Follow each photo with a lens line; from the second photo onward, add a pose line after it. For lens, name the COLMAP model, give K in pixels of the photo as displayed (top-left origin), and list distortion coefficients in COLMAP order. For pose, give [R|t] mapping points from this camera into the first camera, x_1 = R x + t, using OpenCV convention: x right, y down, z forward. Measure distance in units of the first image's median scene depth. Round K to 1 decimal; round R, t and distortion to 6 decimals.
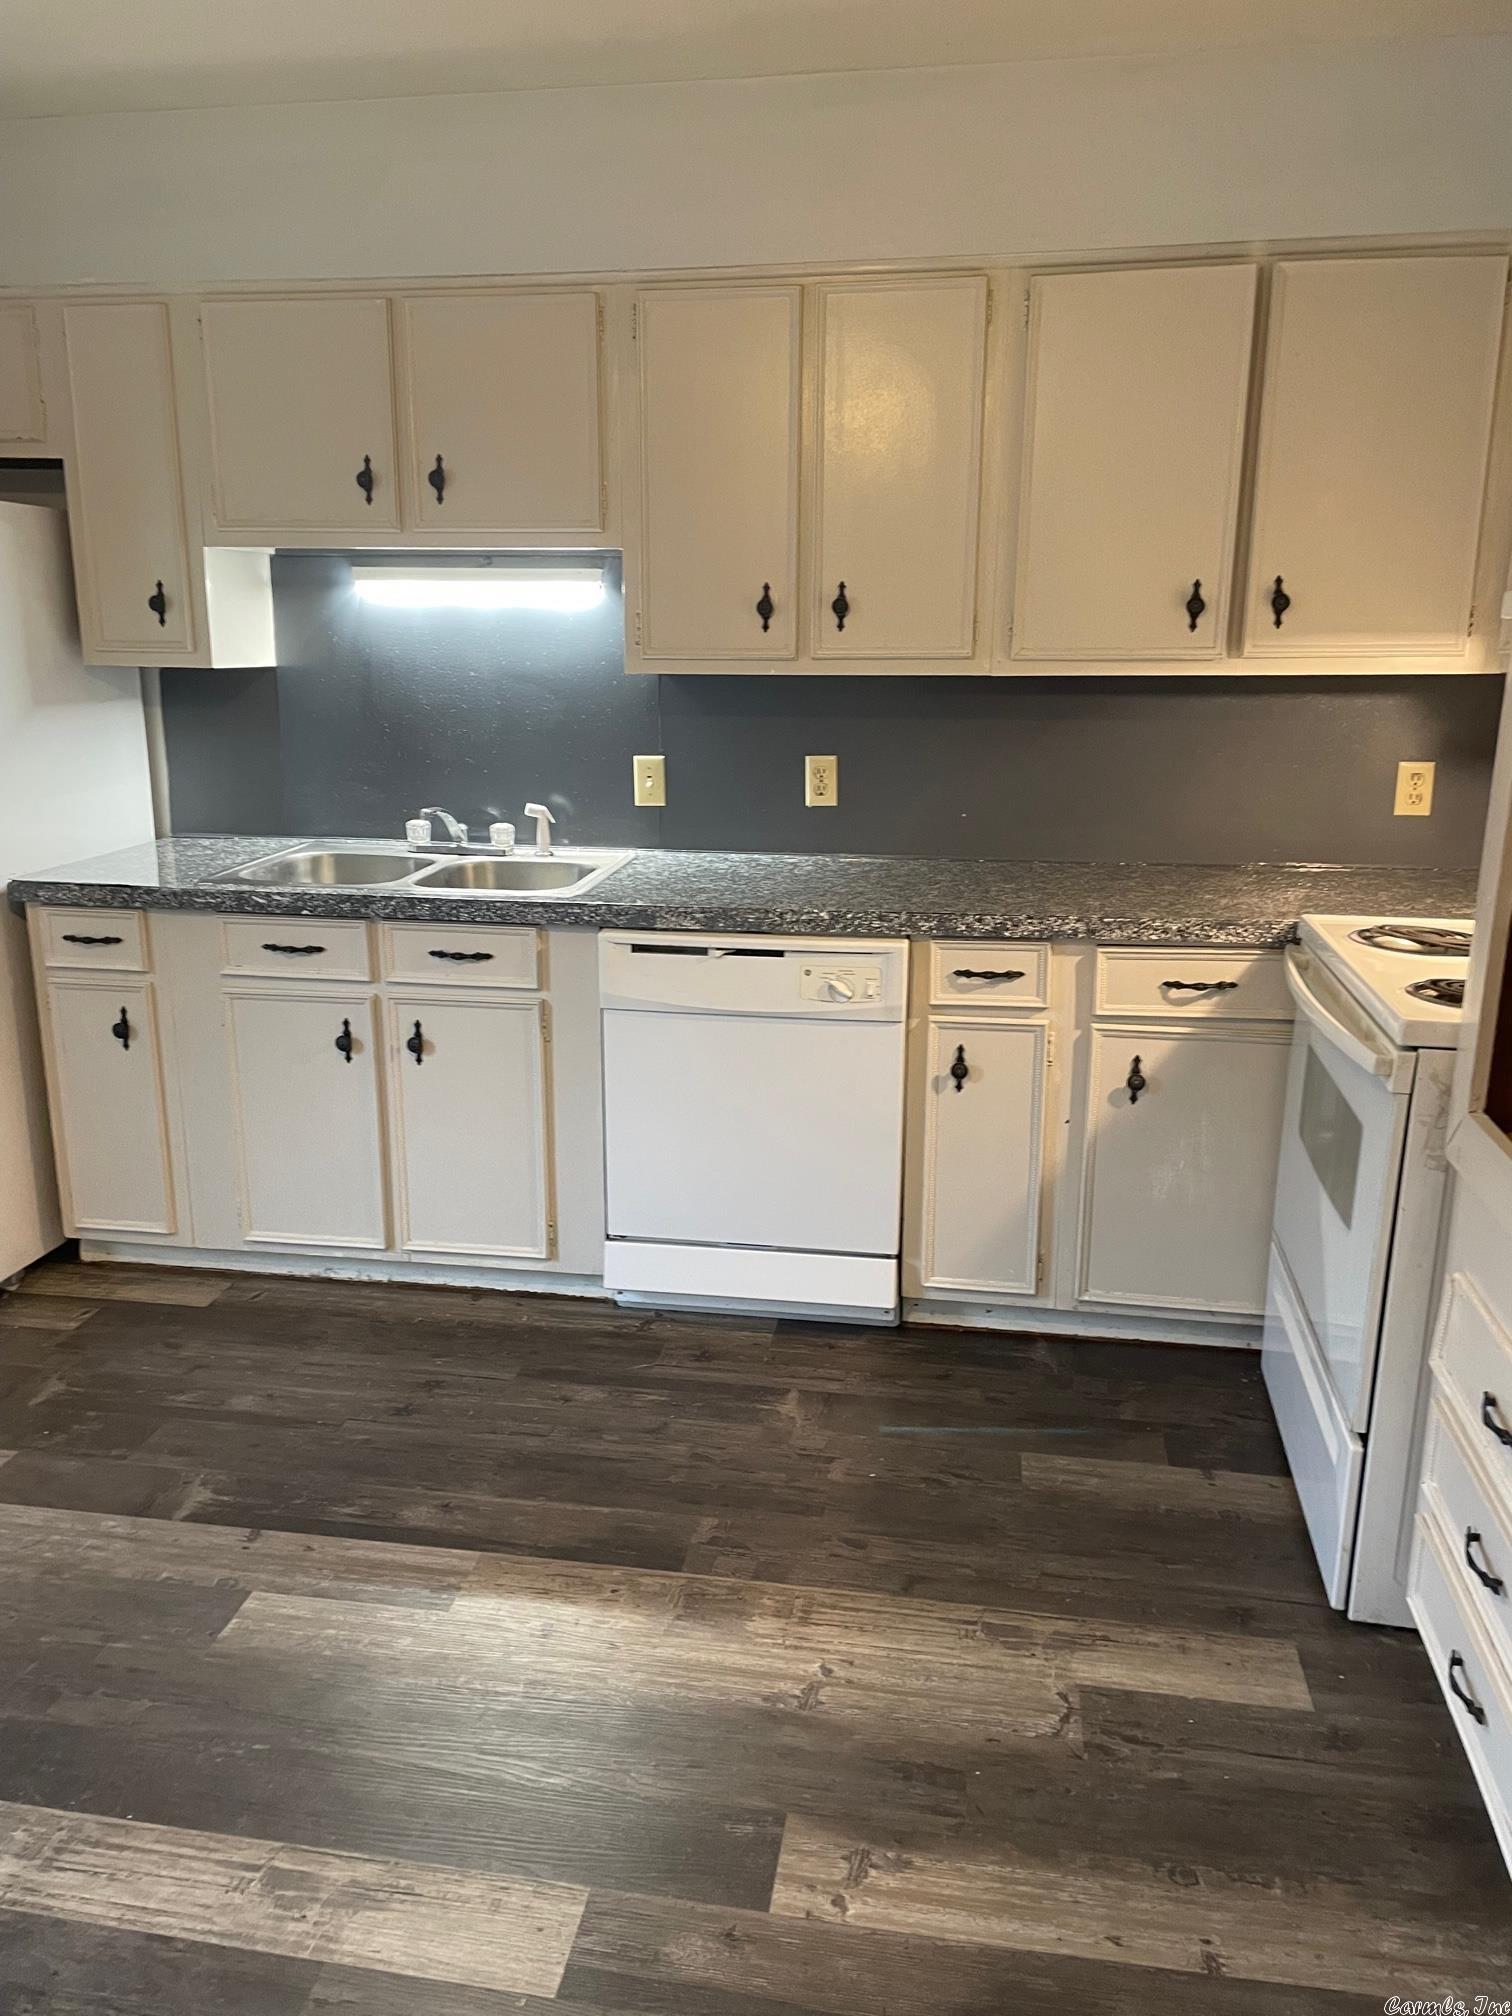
lens RADIAL K [[1515.3, 0, 736.3], [0, 1515.3, 996.9], [0, 0, 1]] dist [0.097340, -0.121725]
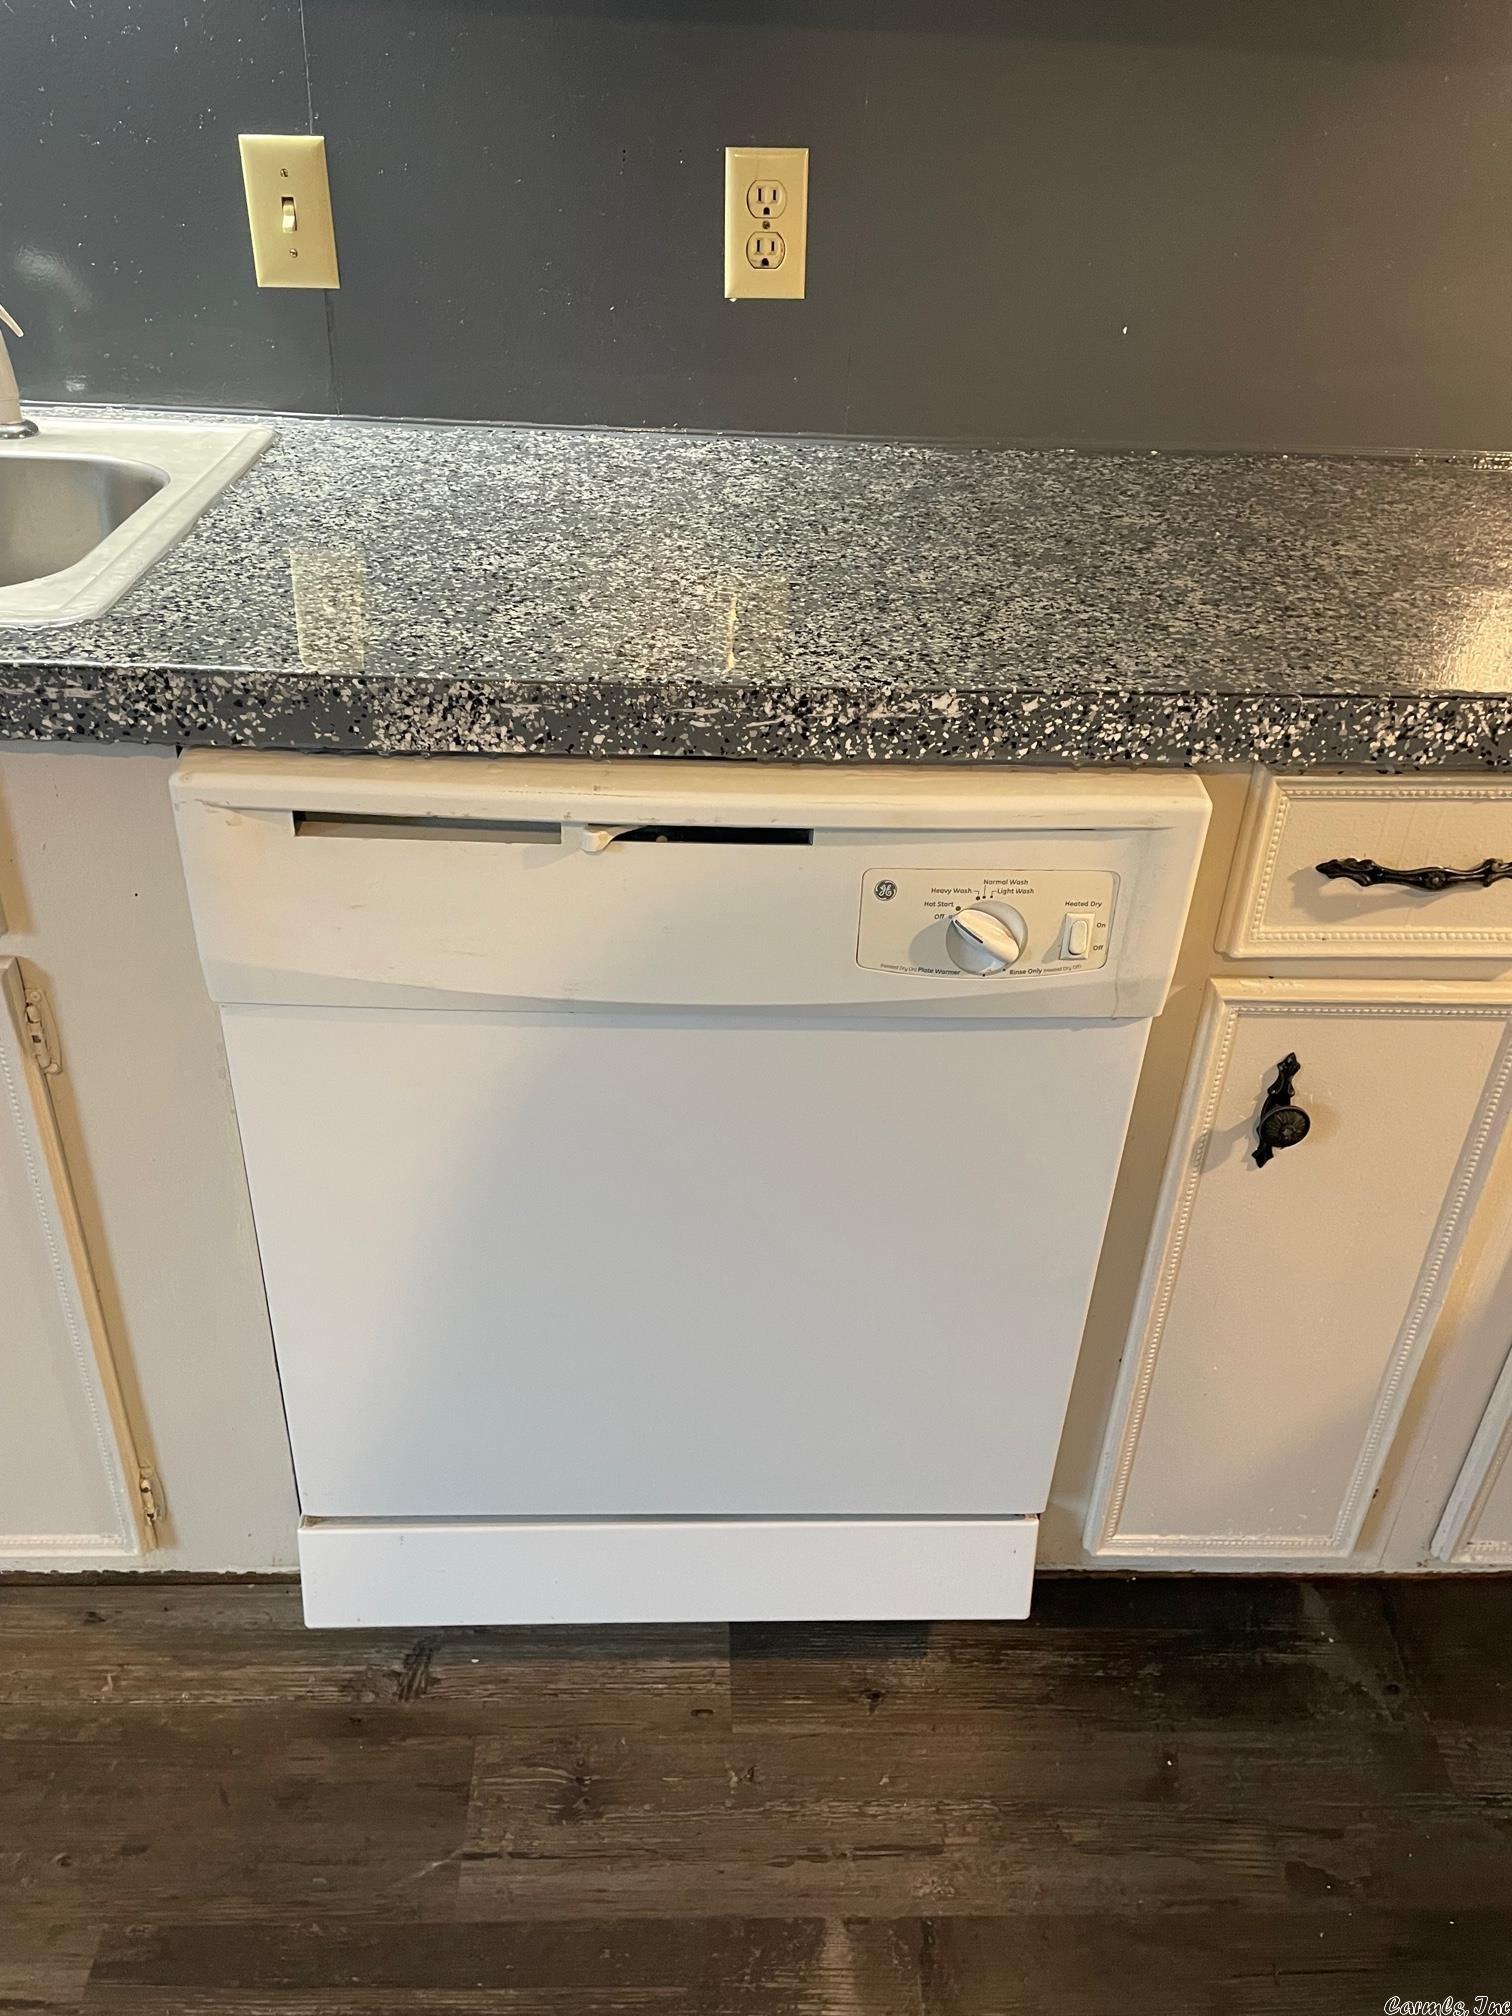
lens RADIAL K [[1517.5, 0, 749.7], [0, 1517.5, 1000.6], [0, 0, 1]] dist [0.102316, -0.123225]
pose [[0.977666, -0.074837, 0.196387, -0.043294], [0.011947, 0.952731, 0.303581, -0.088228], [-0.209824, -0.294454, 0.932347, 0.686783]]
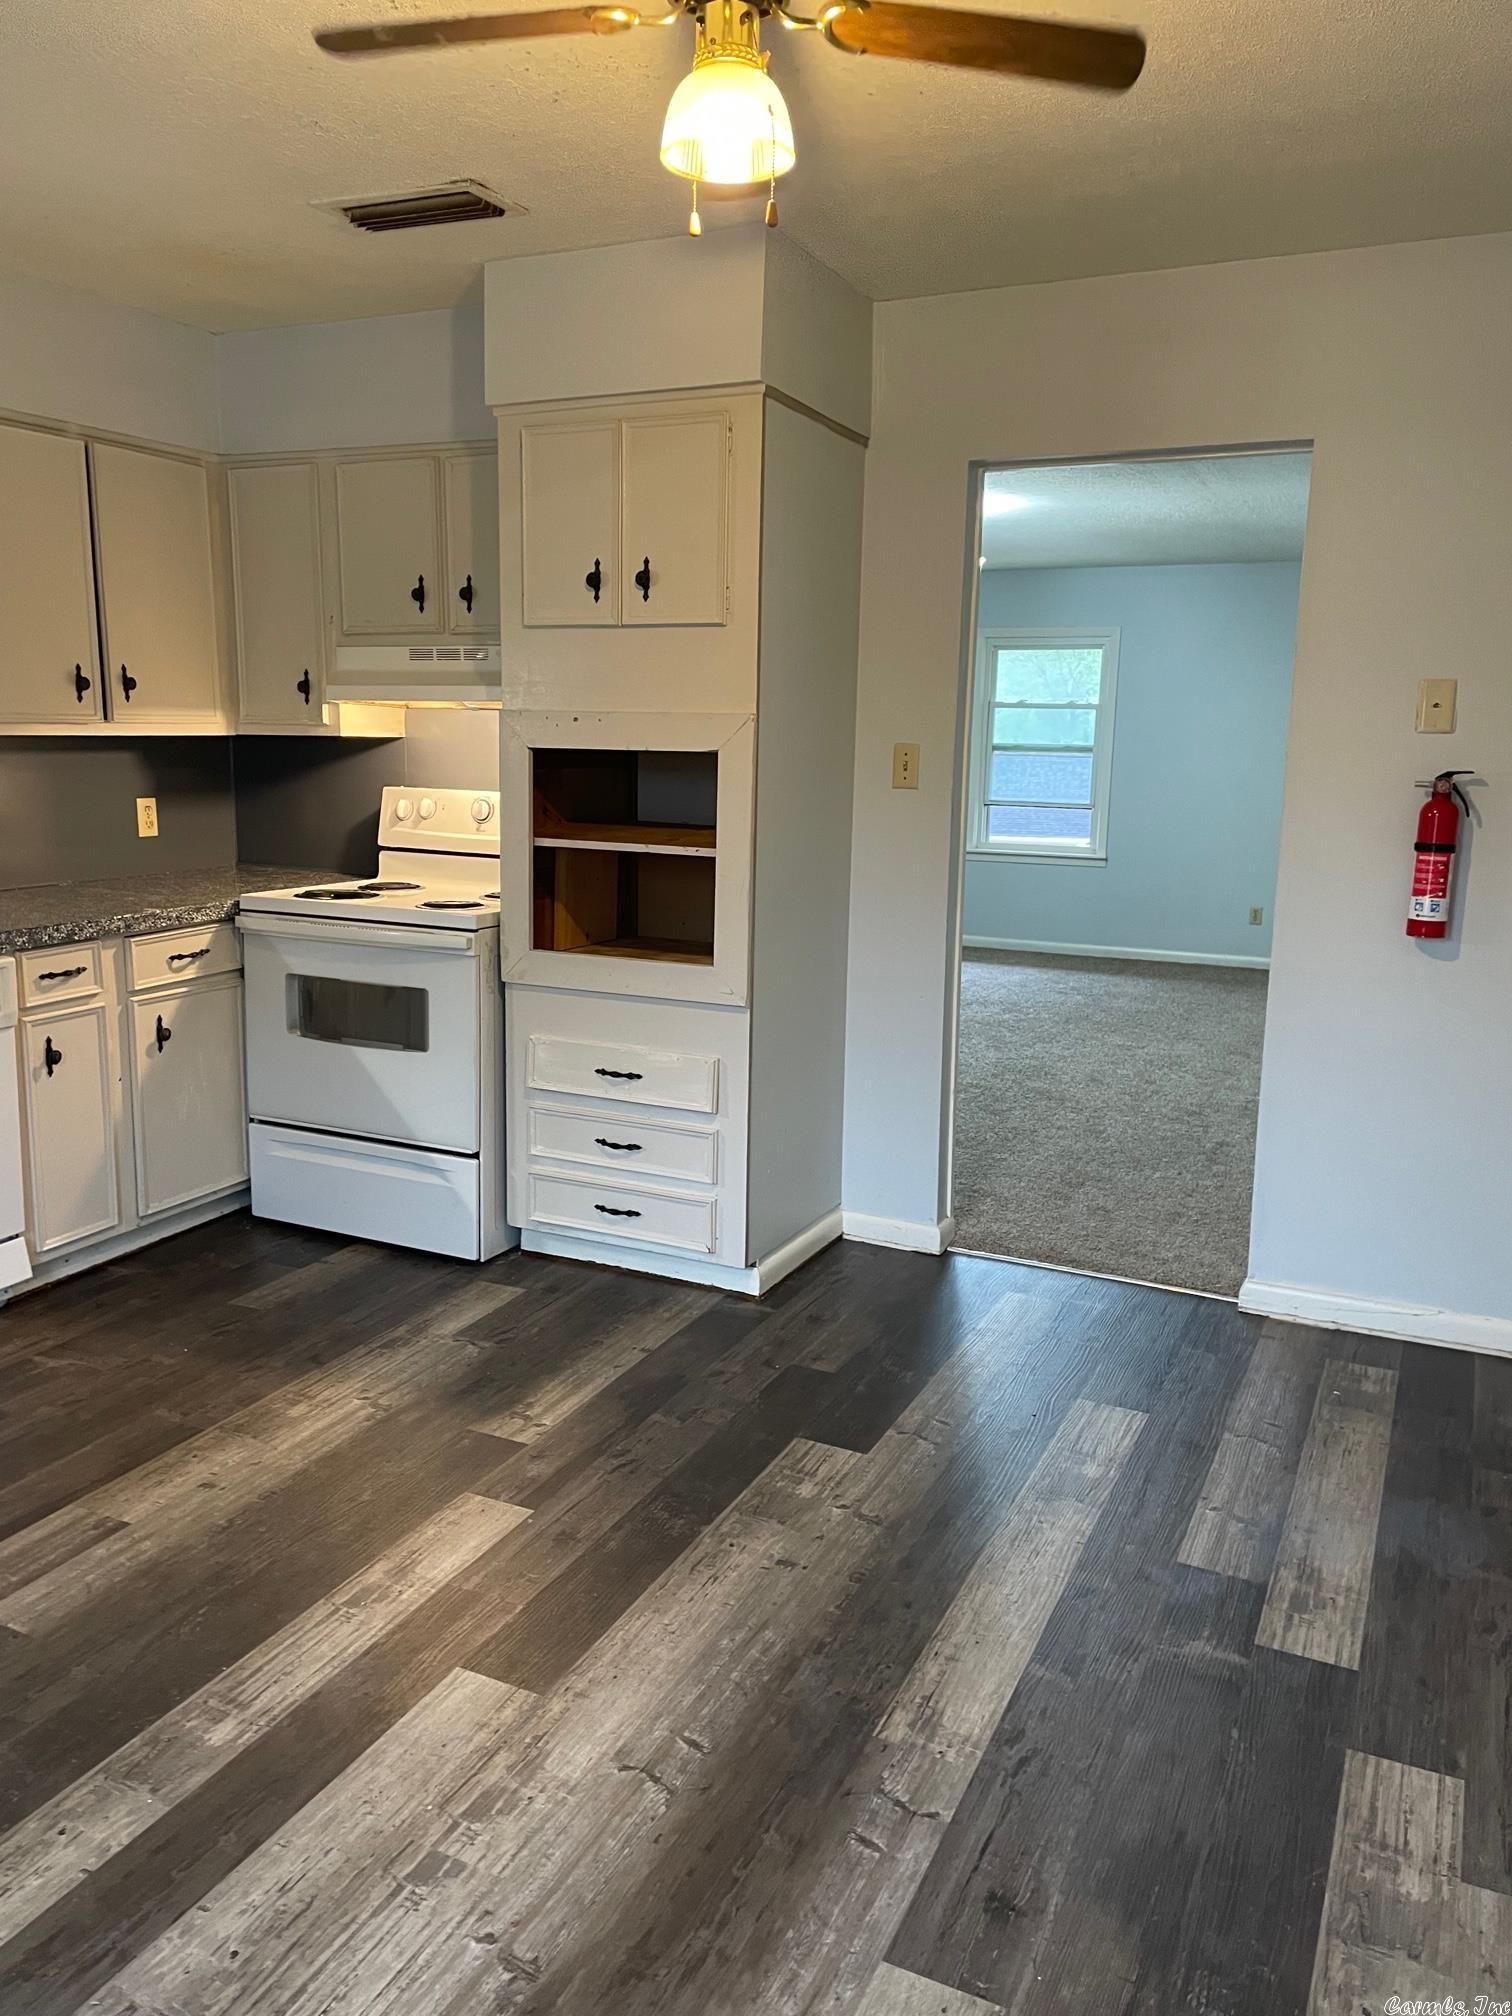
lens RADIAL K [[1517.5, 0, 749.7], [0, 1517.5, 1000.6], [0, 0, 1]] dist [0.102316, -0.123225]
pose [[0.267718, -0.169872, 0.948404, -0.846954], [0.215312, 0.969990, 0.112960, -0.014426], [-0.939132, 0.173961, 0.296259, 0.105551]]
